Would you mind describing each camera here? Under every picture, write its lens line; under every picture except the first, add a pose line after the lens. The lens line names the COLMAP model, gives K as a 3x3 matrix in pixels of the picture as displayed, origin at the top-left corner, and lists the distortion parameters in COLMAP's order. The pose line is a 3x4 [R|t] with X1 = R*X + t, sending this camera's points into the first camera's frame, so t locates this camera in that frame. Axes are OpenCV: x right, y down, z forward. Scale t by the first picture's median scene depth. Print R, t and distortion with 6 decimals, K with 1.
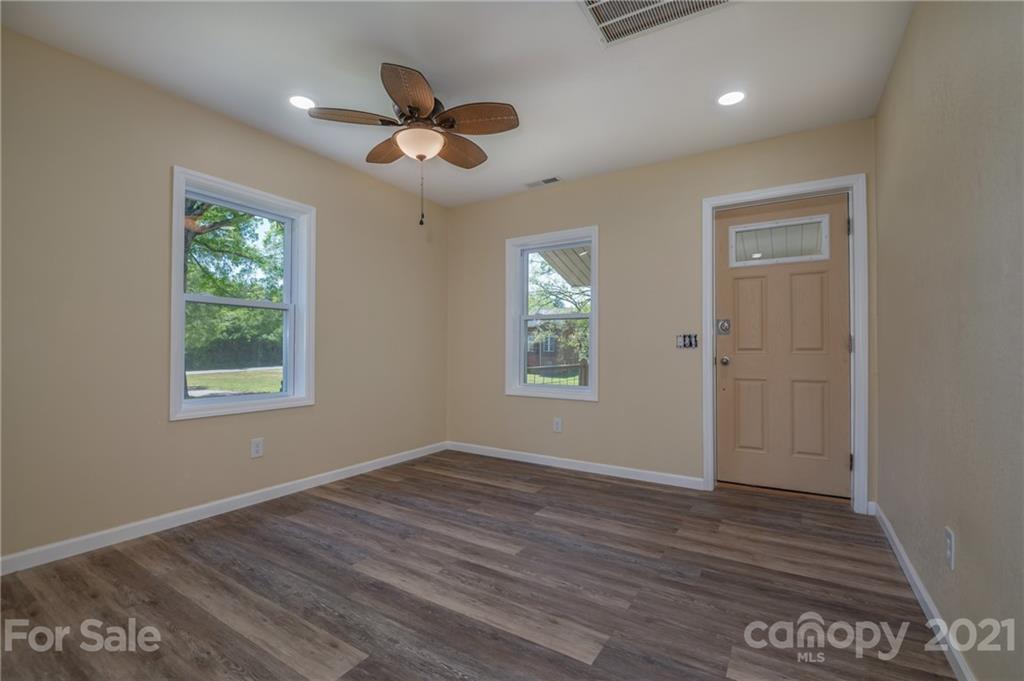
lens RADIAL K [[442.6, 0, 512.8], [0, 442.6, 345.6], [0, 0, 1]] dist [-0.001697, -0.009552]
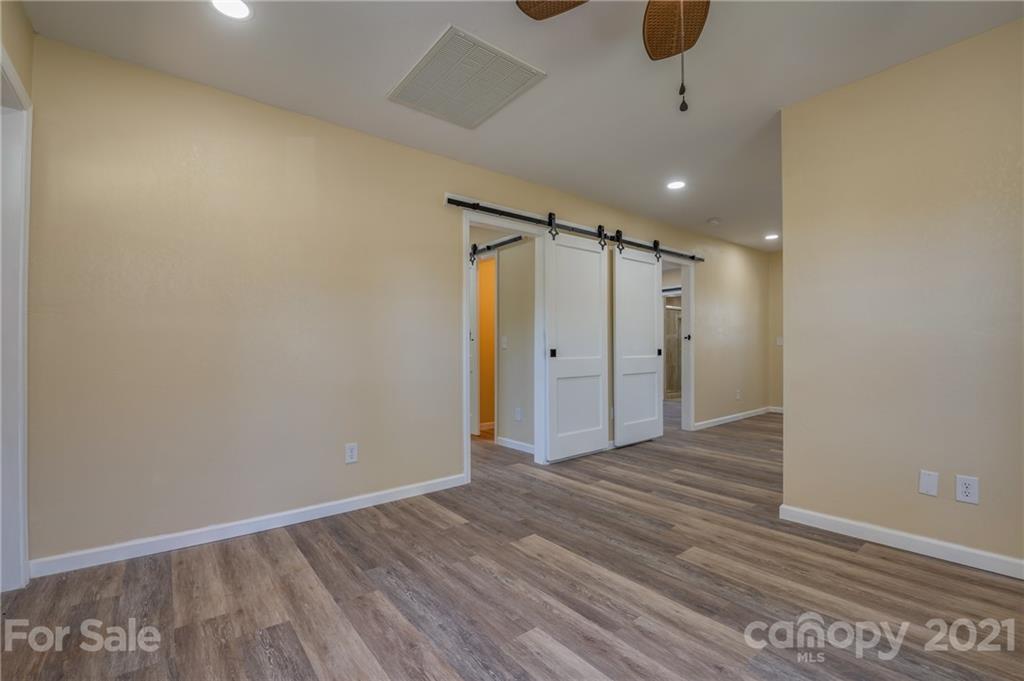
lens RADIAL K [[442.6, 0, 512.8], [0, 442.6, 345.6], [0, 0, 1]] dist [-0.001697, -0.009552]
pose [[-0.941803, 0.005915, 0.336112, -0.212610], [0.001003, 0.999890, -0.014786, 0.014700], [-0.336163, -0.013589, -0.941706, 1.743794]]
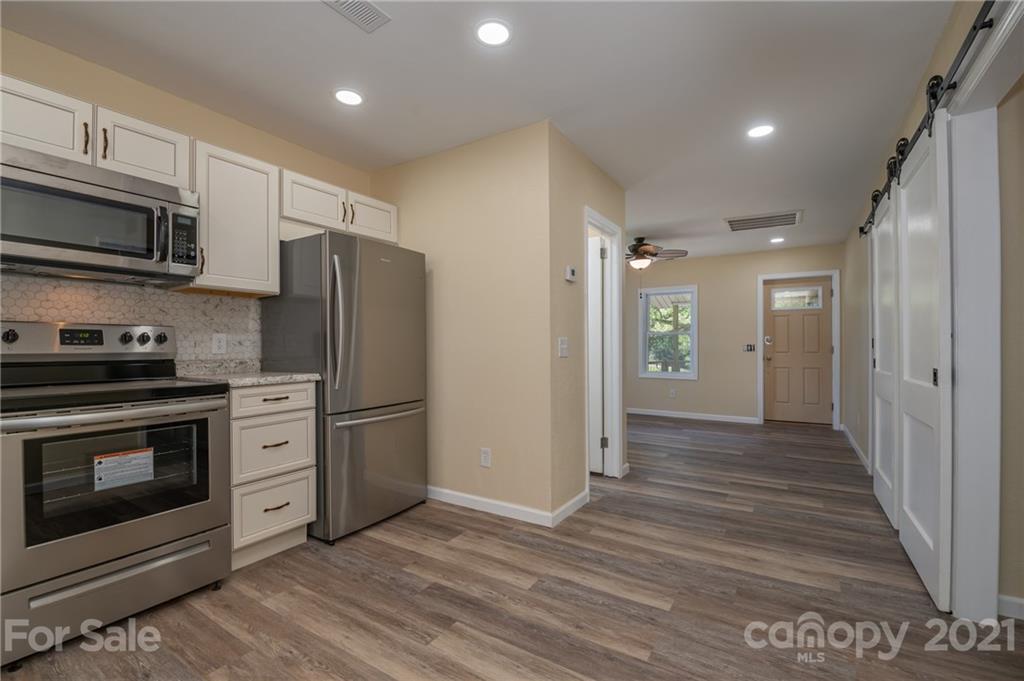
lens RADIAL K [[442.6, 0, 512.8], [0, 442.6, 345.6], [0, 0, 1]] dist [-0.001697, -0.009552]
pose [[0.999973, -0.001184, -0.007190, -0.942712], [0.001224, 0.999984, 0.005513, -0.048872], [0.007184, -0.005522, 0.999959, -1.419351]]
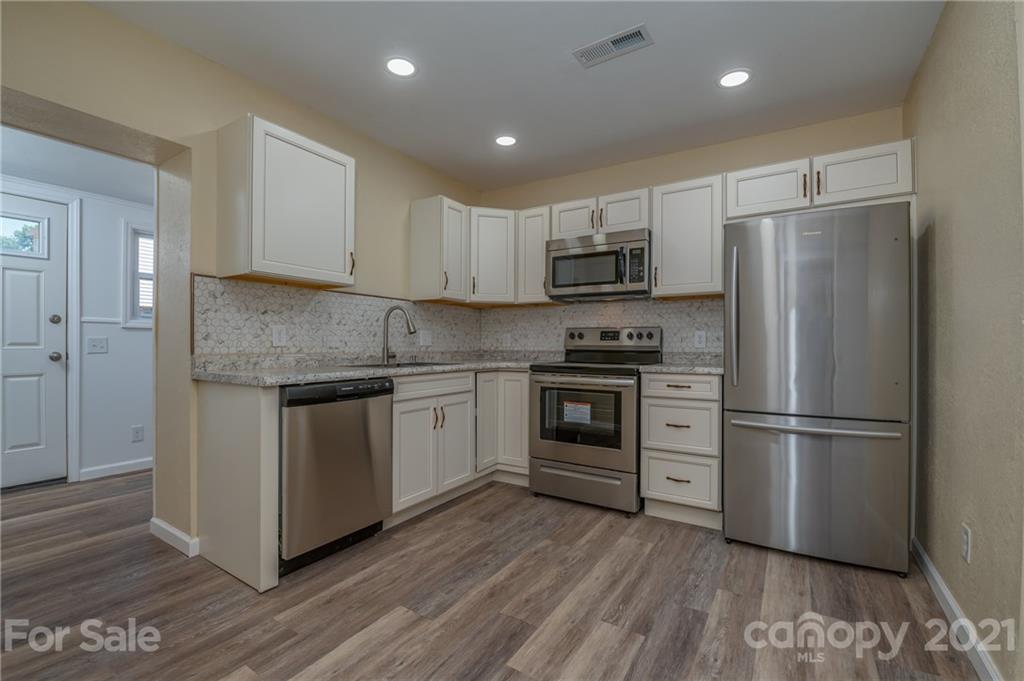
lens RADIAL K [[442.6, 0, 512.8], [0, 442.6, 345.6], [0, 0, 1]] dist [-0.001697, -0.009552]
pose [[-0.007874, 0.003956, -0.999961, -0.302690], [0.000928, 0.999992, 0.003949, -0.034505], [0.999969, -0.000897, -0.007877, -0.829436]]
